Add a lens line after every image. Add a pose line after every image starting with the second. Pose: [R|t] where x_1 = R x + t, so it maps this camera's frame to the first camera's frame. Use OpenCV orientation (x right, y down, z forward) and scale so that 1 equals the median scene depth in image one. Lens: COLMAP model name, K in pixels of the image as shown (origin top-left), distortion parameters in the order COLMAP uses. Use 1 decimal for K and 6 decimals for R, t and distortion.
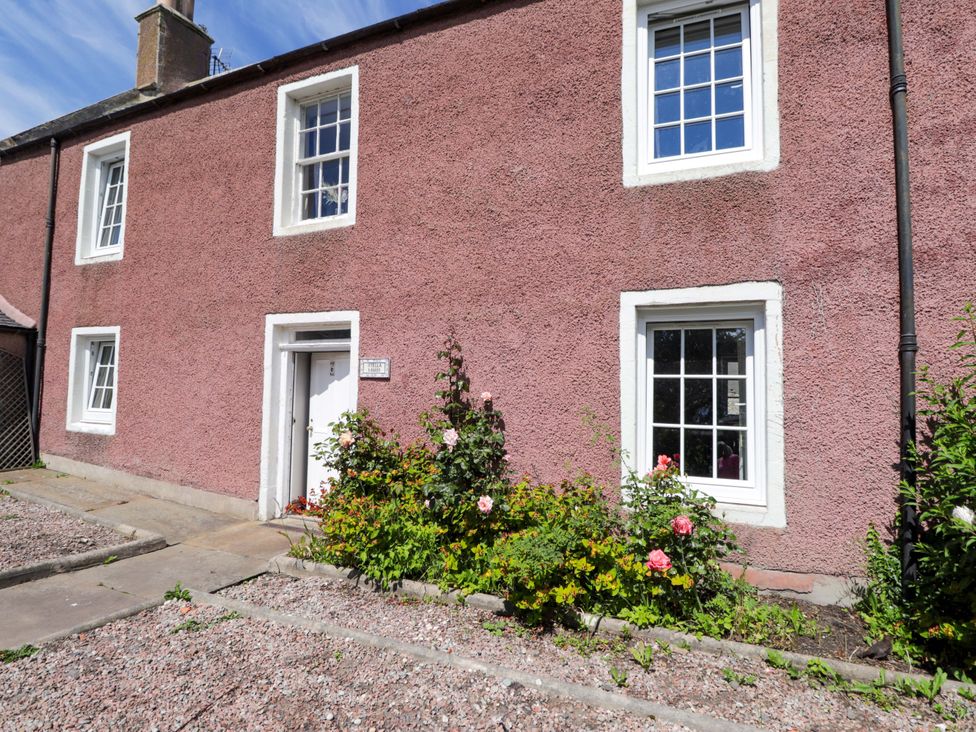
lens RADIAL K [[511.1, 0, 493.6], [0, 511.1, 364.9], [0, 0, 1]] dist [-0.000101, -0.014102]
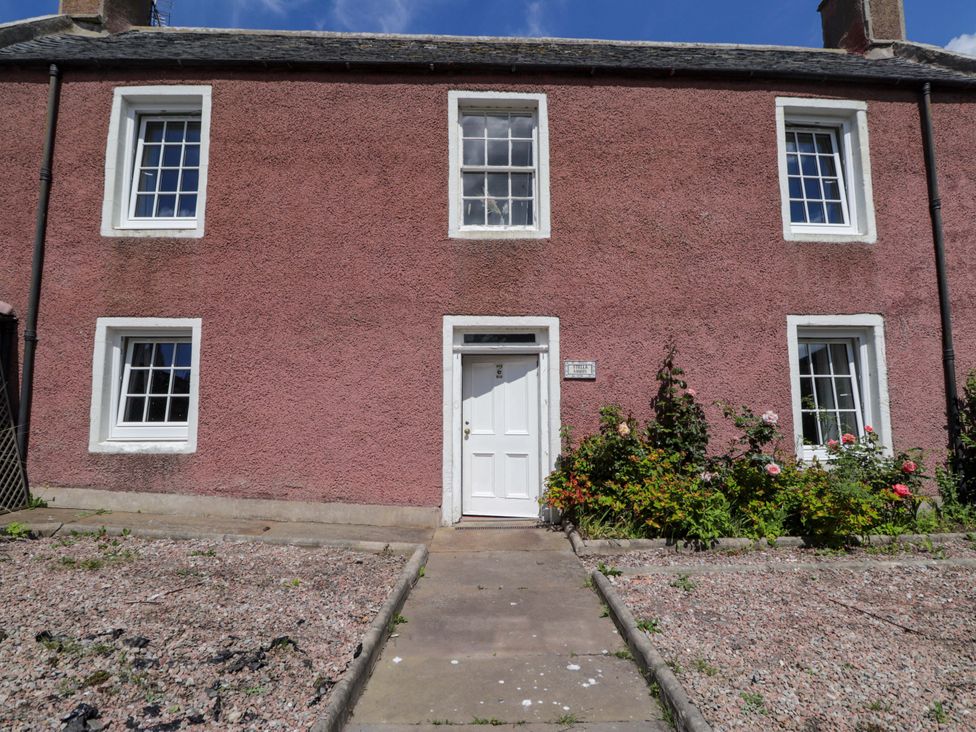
lens RADIAL K [[511.1, 0, 493.6], [0, 511.1, 364.9], [0, 0, 1]] dist [-0.000101, -0.014102]
pose [[0.901608, 0.016504, 0.432239, -0.859703], [-0.000654, 0.999323, -0.036792, 0.036065], [-0.432554, 0.032890, 0.901008, 0.080778]]
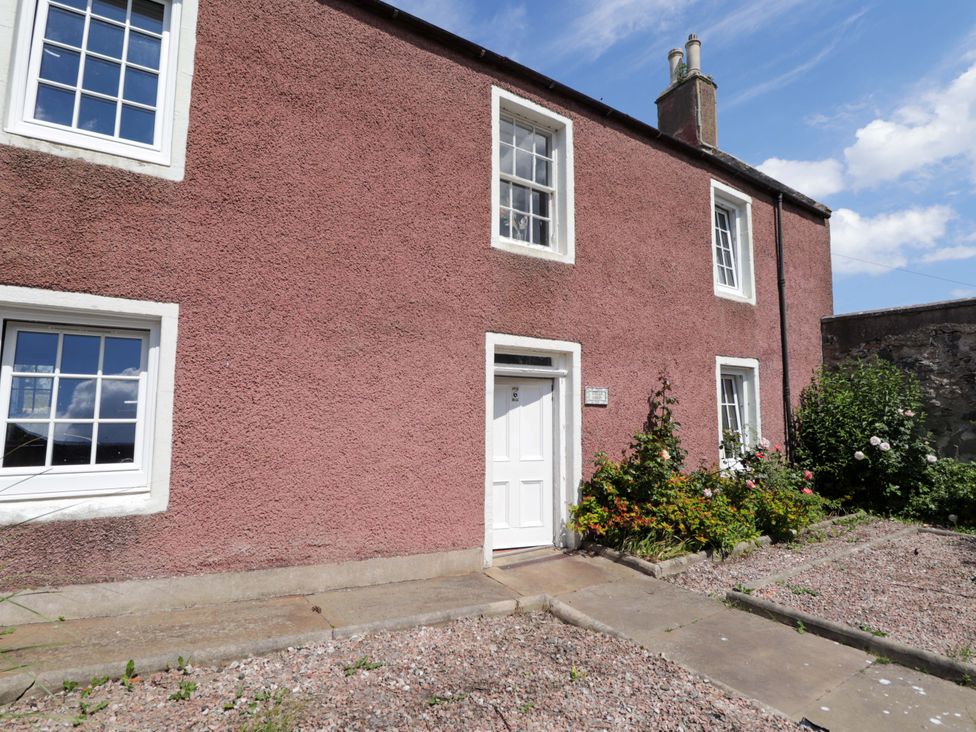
lens RADIAL K [[511.1, 0, 493.6], [0, 511.1, 364.9], [0, 0, 1]] dist [-0.000101, -0.014102]
pose [[0.542956, 0.061237, 0.837525, -1.294098], [-0.036274, 0.998117, -0.049464, 0.001811], [-0.838977, -0.003524, 0.544155, 0.556026]]
